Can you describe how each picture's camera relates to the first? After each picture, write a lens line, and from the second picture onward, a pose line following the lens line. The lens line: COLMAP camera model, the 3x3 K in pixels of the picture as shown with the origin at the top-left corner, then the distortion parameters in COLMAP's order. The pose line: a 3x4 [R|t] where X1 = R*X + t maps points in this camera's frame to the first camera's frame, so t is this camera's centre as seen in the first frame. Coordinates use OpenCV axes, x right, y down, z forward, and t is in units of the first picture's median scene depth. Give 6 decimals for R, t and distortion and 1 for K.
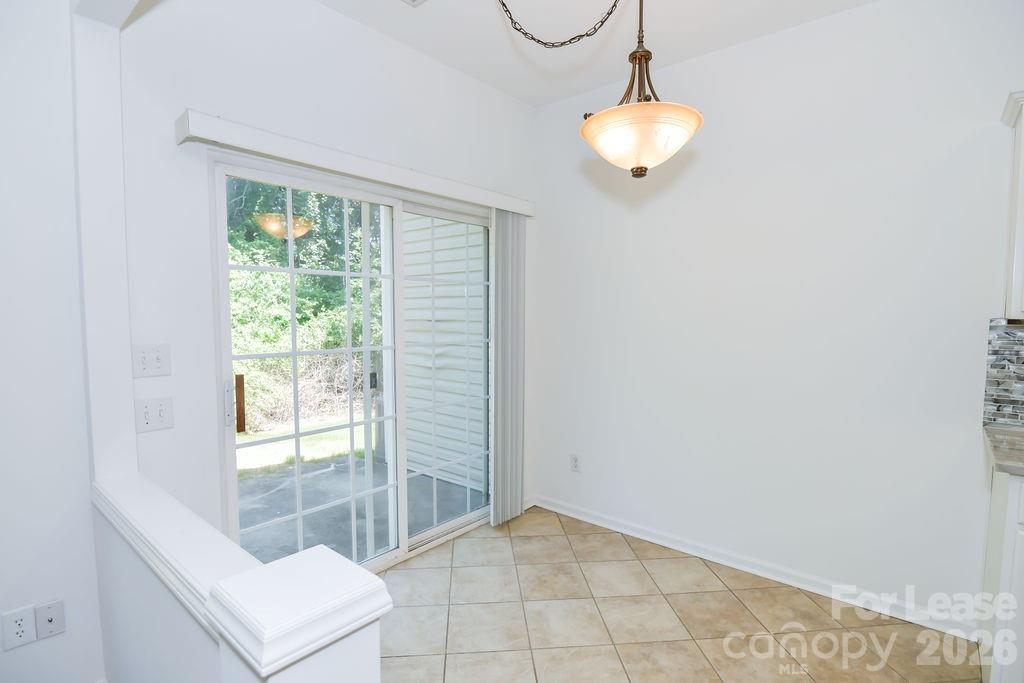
lens RADIAL K [[496.1, 0, 511.1], [0, 496.1, 356.1], [0, 0, 1]] dist [0.003147, -0.012242]
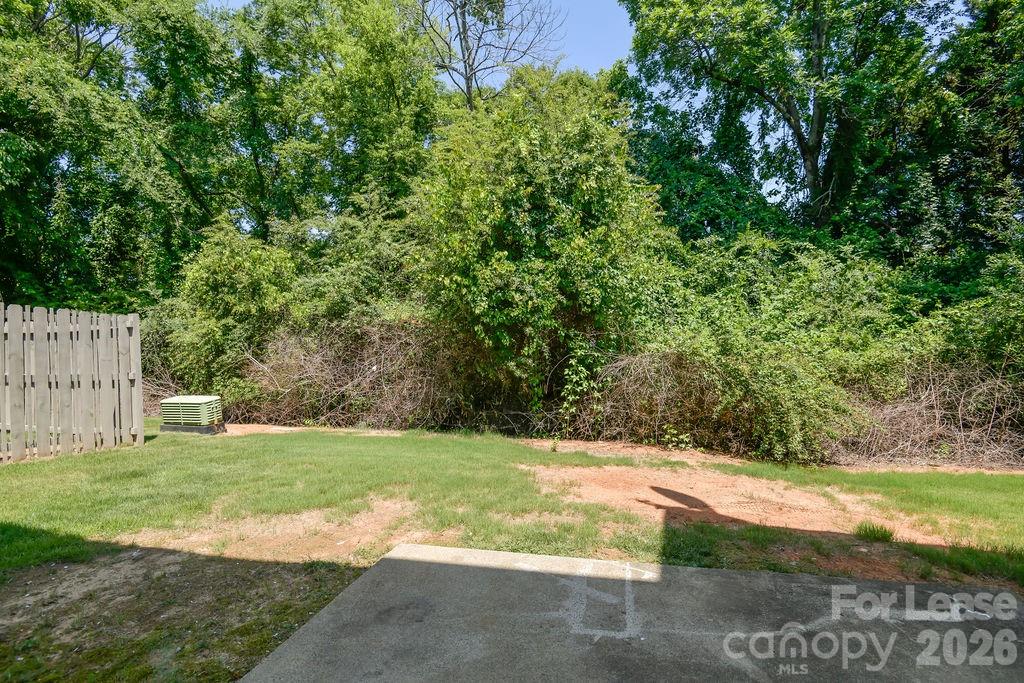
lens RADIAL K [[472.8, 0, 512.0], [0, 472.8, 341.5], [0, 0, 1]] dist [-0.001478, -0.011424]
pose [[0.450339, -0.013809, -0.892751, -0.068121], [-0.044389, 0.998298, -0.037833, 0.010695], [0.891754, 0.056666, 0.448960, 0.190300]]
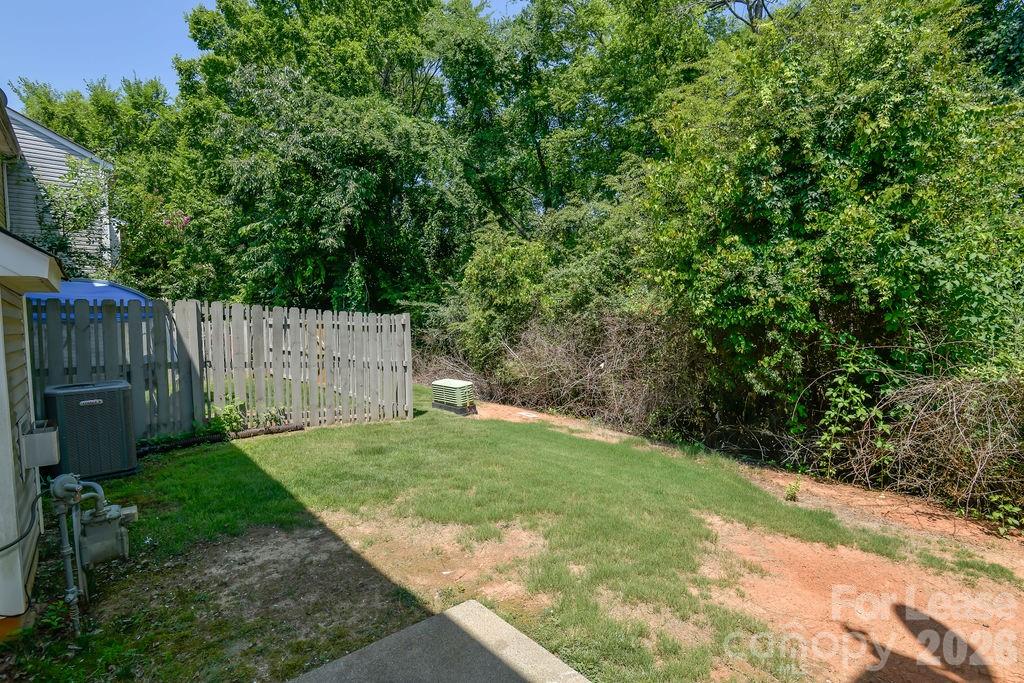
lens RADIAL K [[487.2, 0, 510.6], [0, 487.2, 344.9], [0, 0, 1]] dist [-0.015780, -0.000878]
pose [[-0.146103, 0.049415, -0.988034, -0.087848], [-0.064129, 0.996178, 0.059305, -0.028460], [0.987189, 0.072026, -0.142376, 0.292190]]
